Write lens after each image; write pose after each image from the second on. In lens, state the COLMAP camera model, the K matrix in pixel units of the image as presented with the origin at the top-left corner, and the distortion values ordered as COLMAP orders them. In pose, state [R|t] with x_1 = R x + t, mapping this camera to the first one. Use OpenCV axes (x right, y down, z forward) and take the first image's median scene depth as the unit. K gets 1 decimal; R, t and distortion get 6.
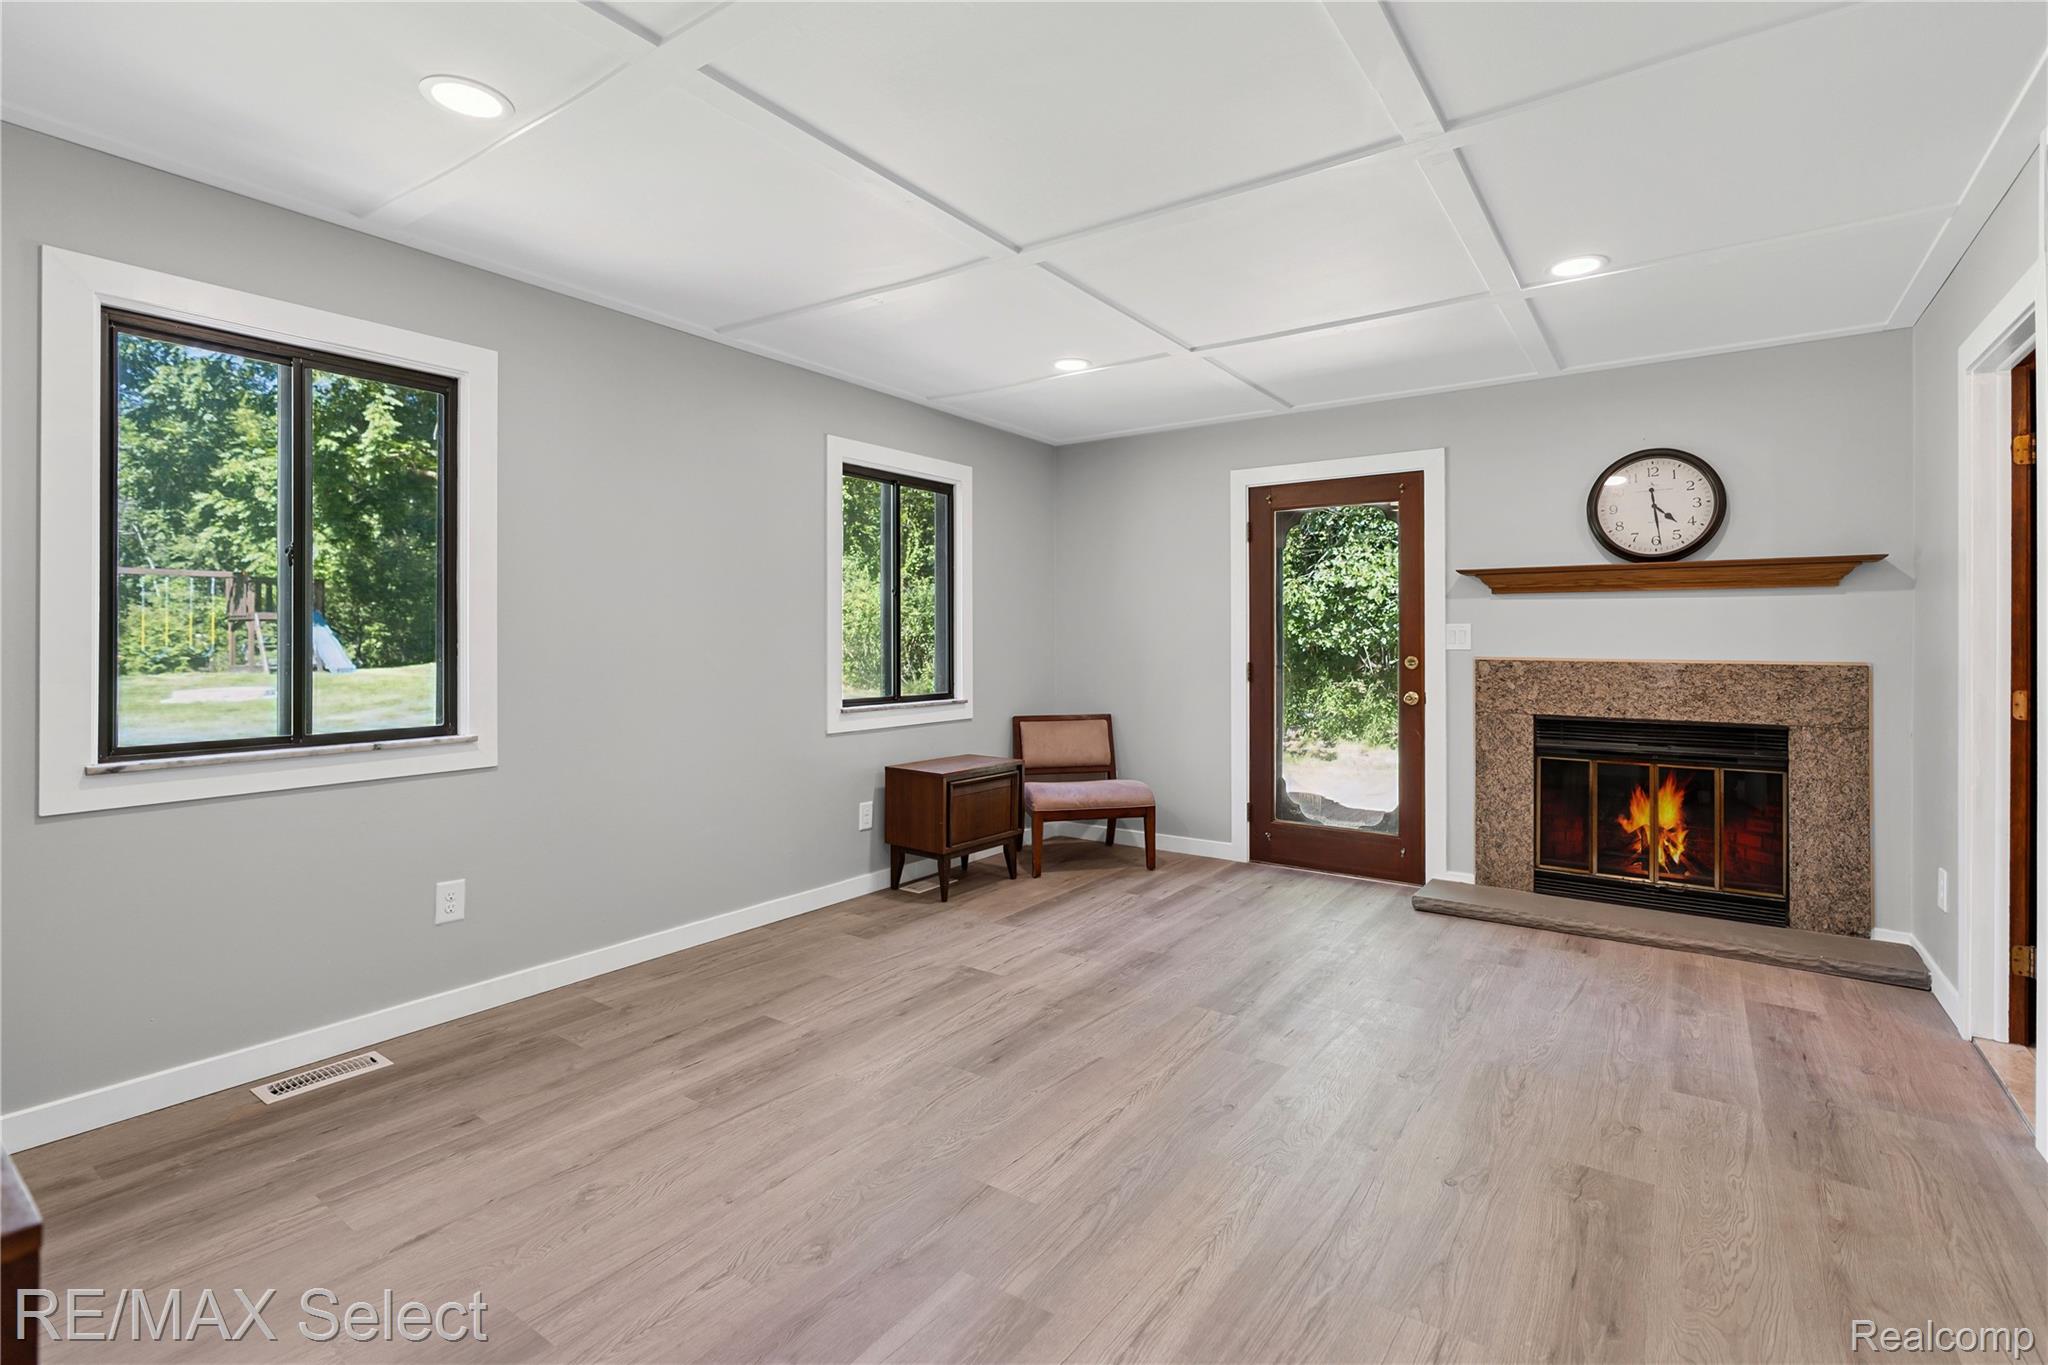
lens RADIAL K [[933.9, 0, 1050.0], [0, 933.9, 637.0], [0, 0, 1]] dist [-0.009335, 0.004424]
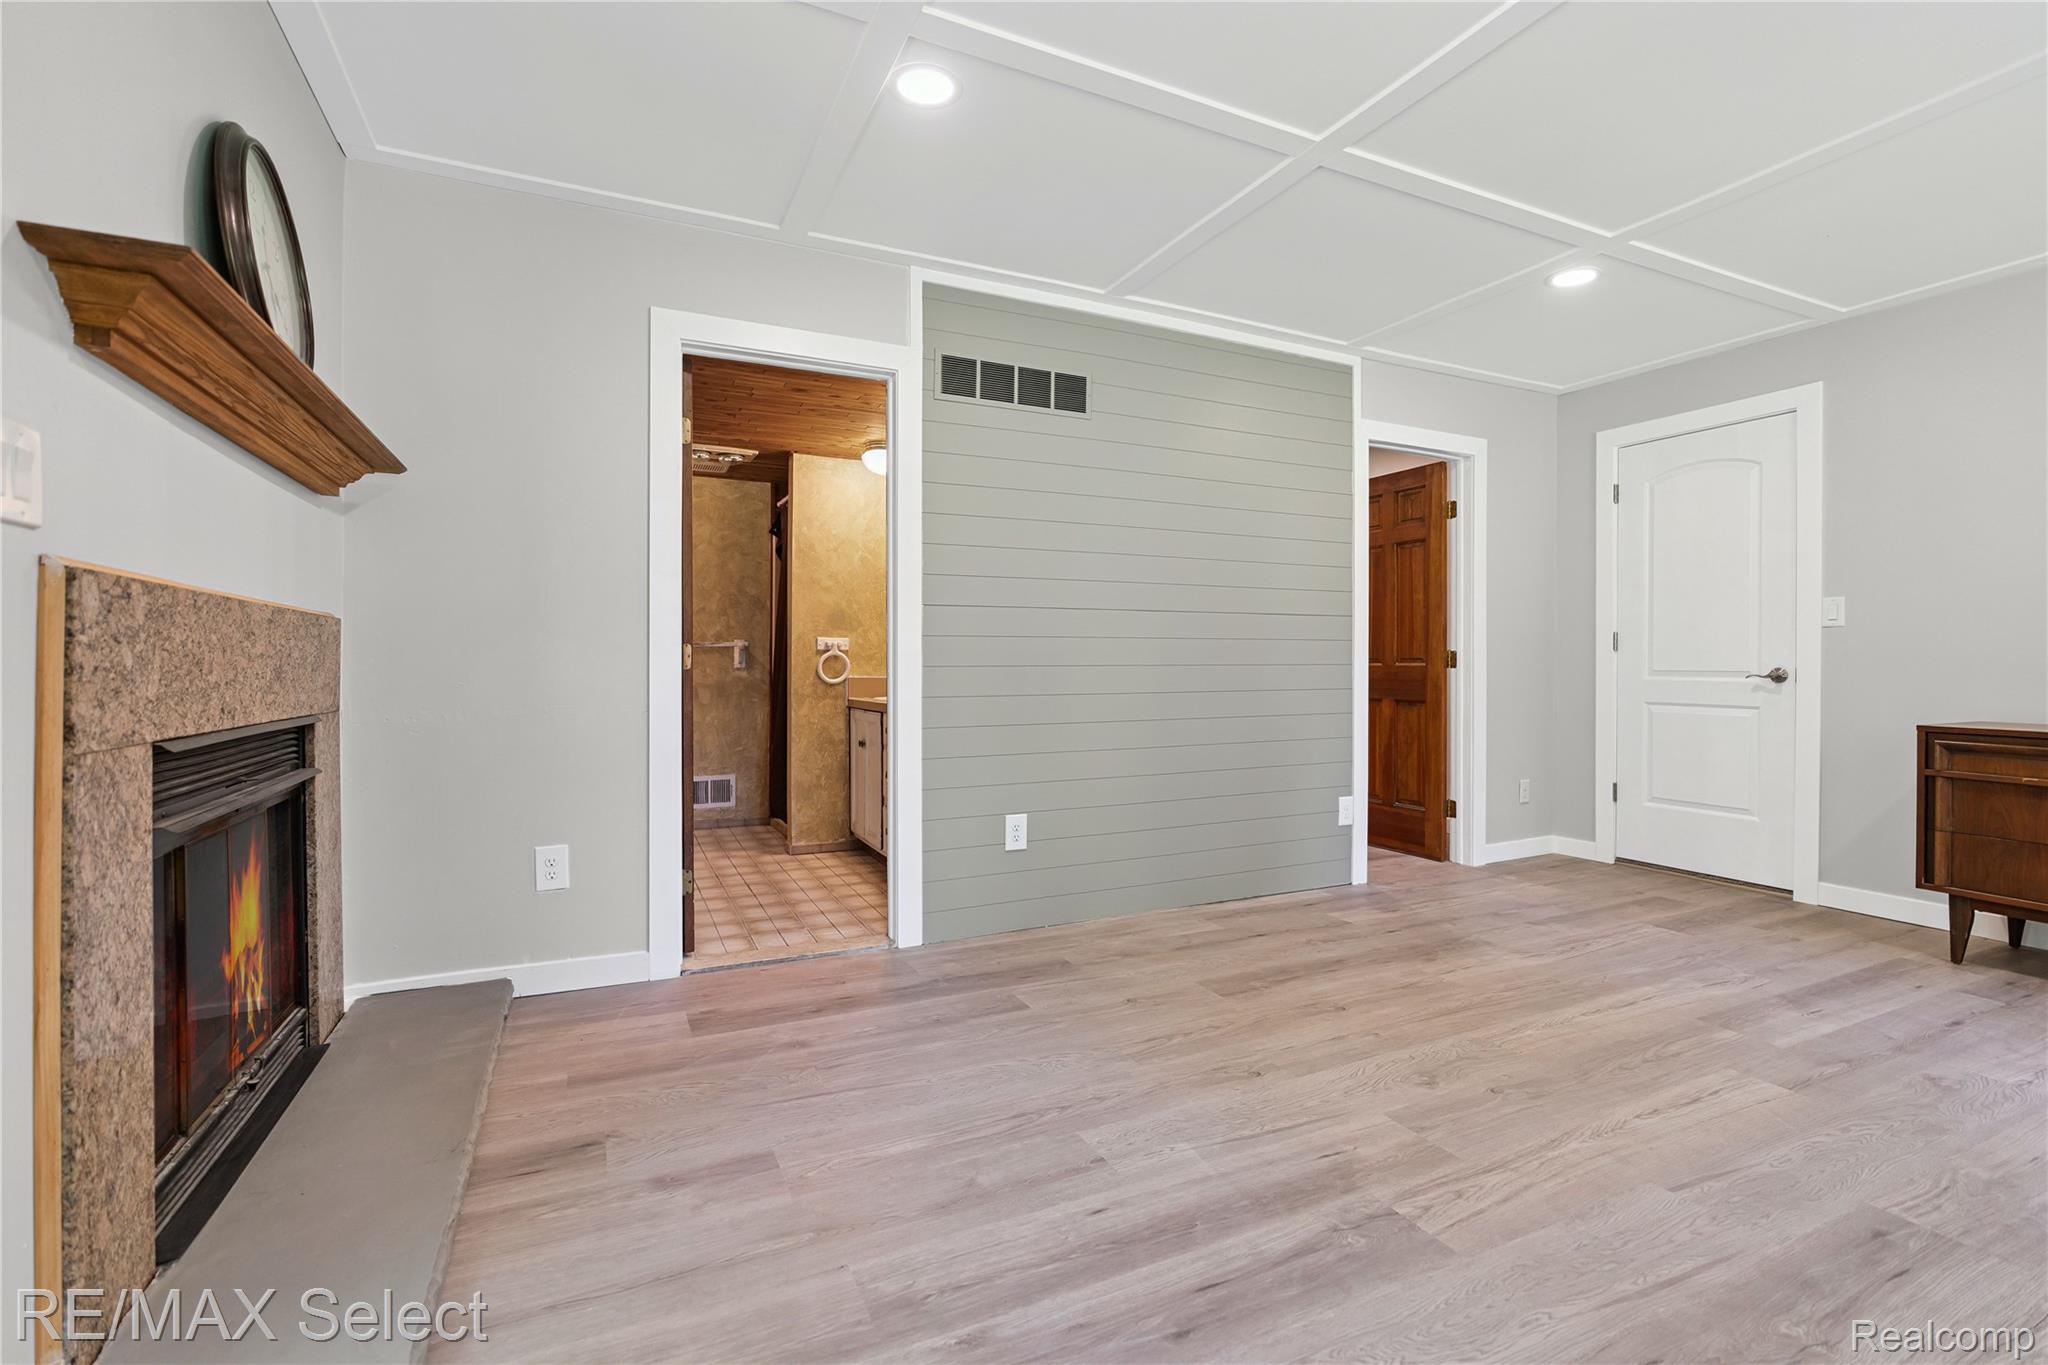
lens RADIAL K [[933.9, 0, 1034.1], [0, 933.9, 670.1], [0, 0, 1]] dist [-0.009335, 0.004424]
pose [[-0.869015, -0.007389, 0.494731, 0.115189], [-0.006353, 0.999973, 0.003776, 0.078824], [-0.494745, 0.000138, -0.869038, 1.670879]]
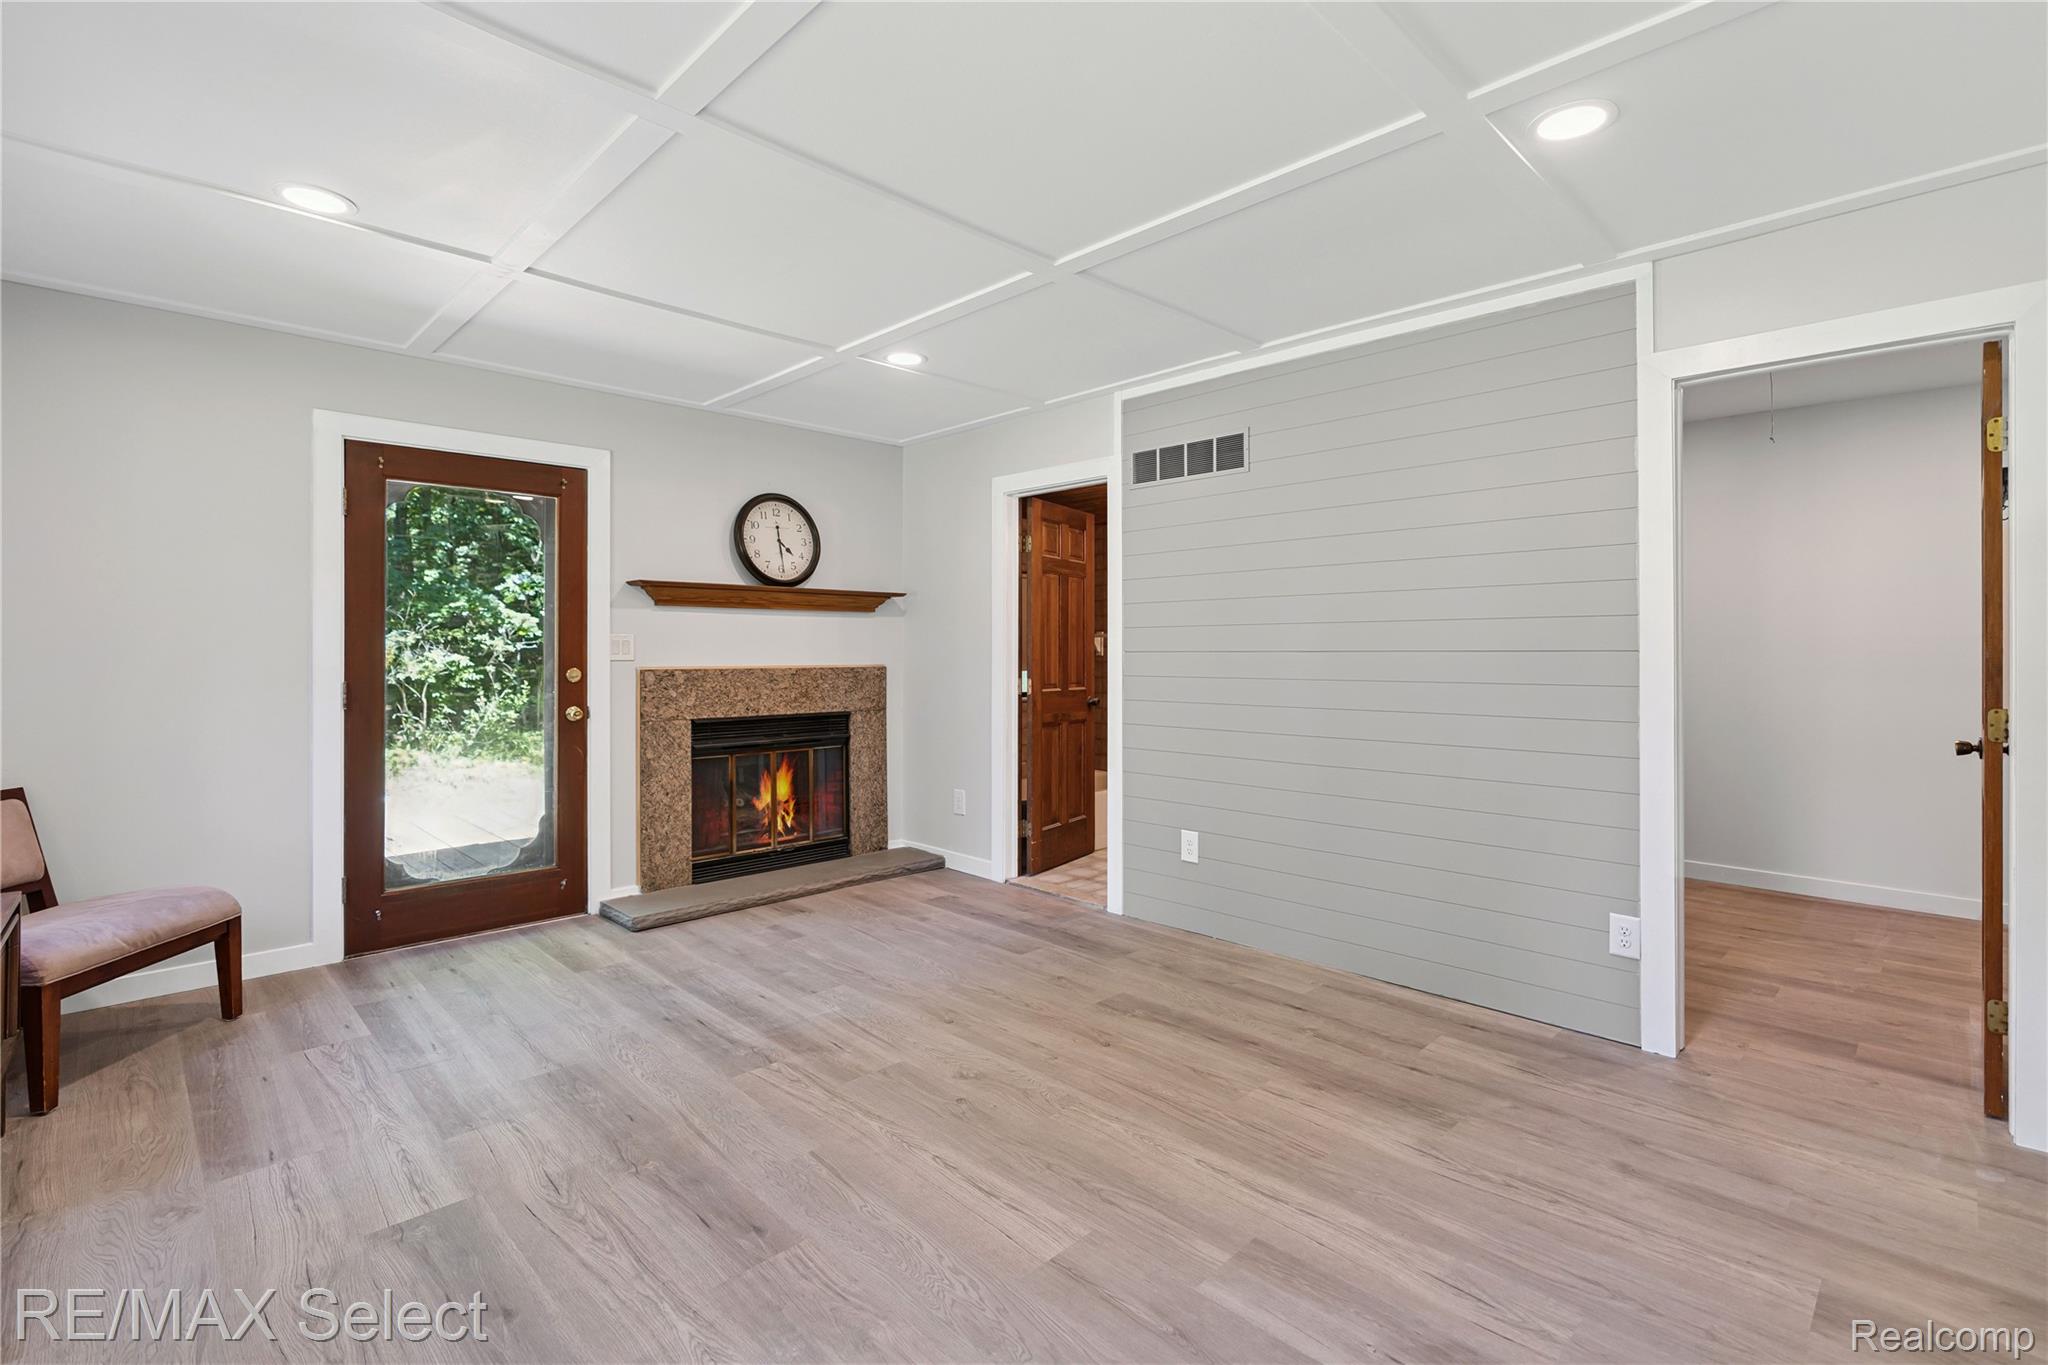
lens RADIAL K [[933.9, 0, 1027.6], [0, 933.9, 654.1], [0, 0, 1]] dist [-0.009335, 0.004424]
pose [[0.195258, -0.009233, 0.980708, -0.677187], [-0.003495, 0.999943, 0.010110, -0.006526], [-0.980746, -0.005402, 0.195214, 0.603397]]
